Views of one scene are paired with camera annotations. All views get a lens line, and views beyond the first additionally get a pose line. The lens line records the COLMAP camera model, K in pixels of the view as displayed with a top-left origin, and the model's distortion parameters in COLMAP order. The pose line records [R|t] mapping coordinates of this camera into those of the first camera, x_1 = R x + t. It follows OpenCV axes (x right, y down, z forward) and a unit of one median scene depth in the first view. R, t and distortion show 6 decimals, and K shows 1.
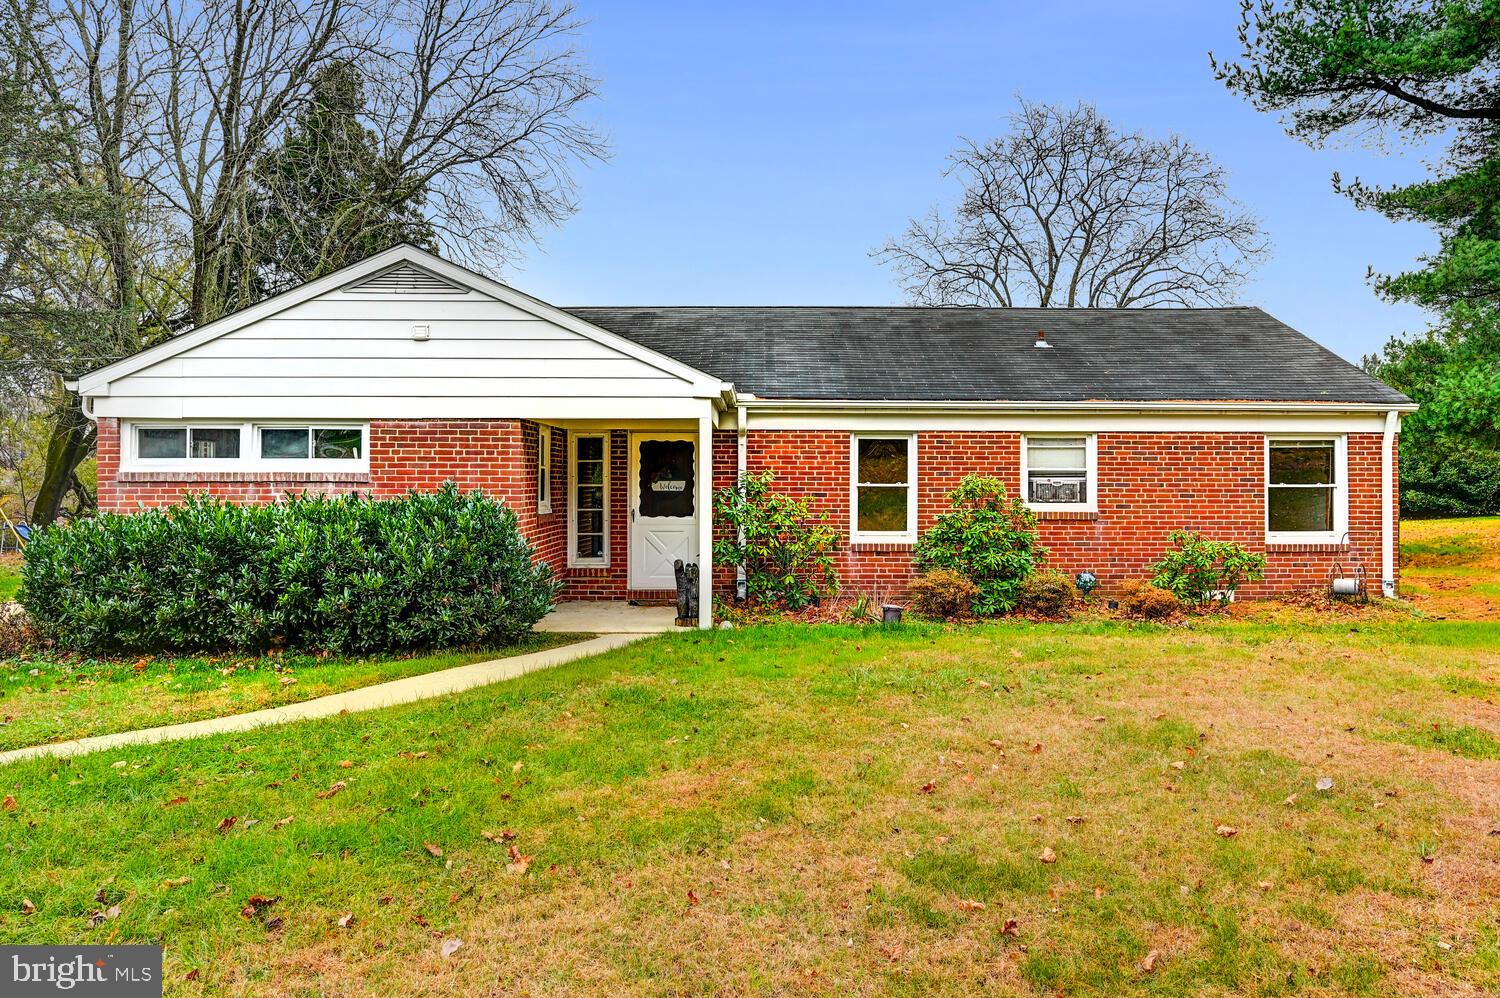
lens RADIAL K [[1175.2, 0, 787.4], [0, 1175.2, 491.7], [0, 0, 1]] dist [-0.001118, -0.001717]
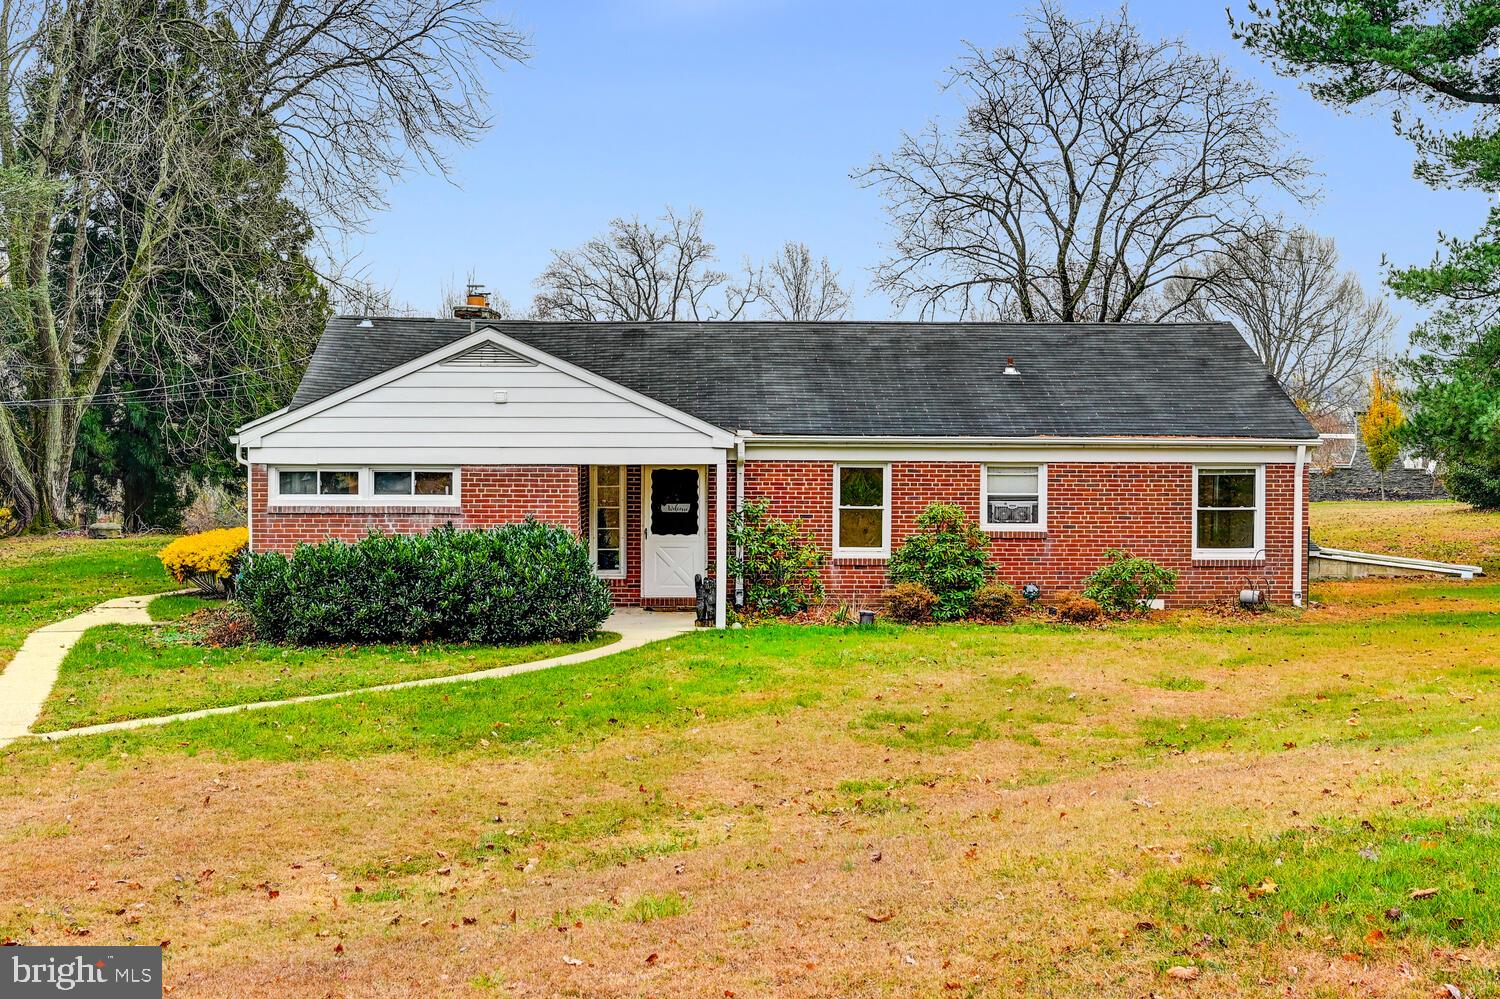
lens RADIAL K [[2261.3, 0, 749.9], [0, 2261.3, 499.4], [0, 0, 1]] dist [-0.011349, -0.034715]
pose [[0.999640, 0.003790, 0.026549, -0.088101], [-0.004887, 0.999130, 0.041413, -0.106384], [-0.026369, -0.041528, 0.998789, -1.228249]]
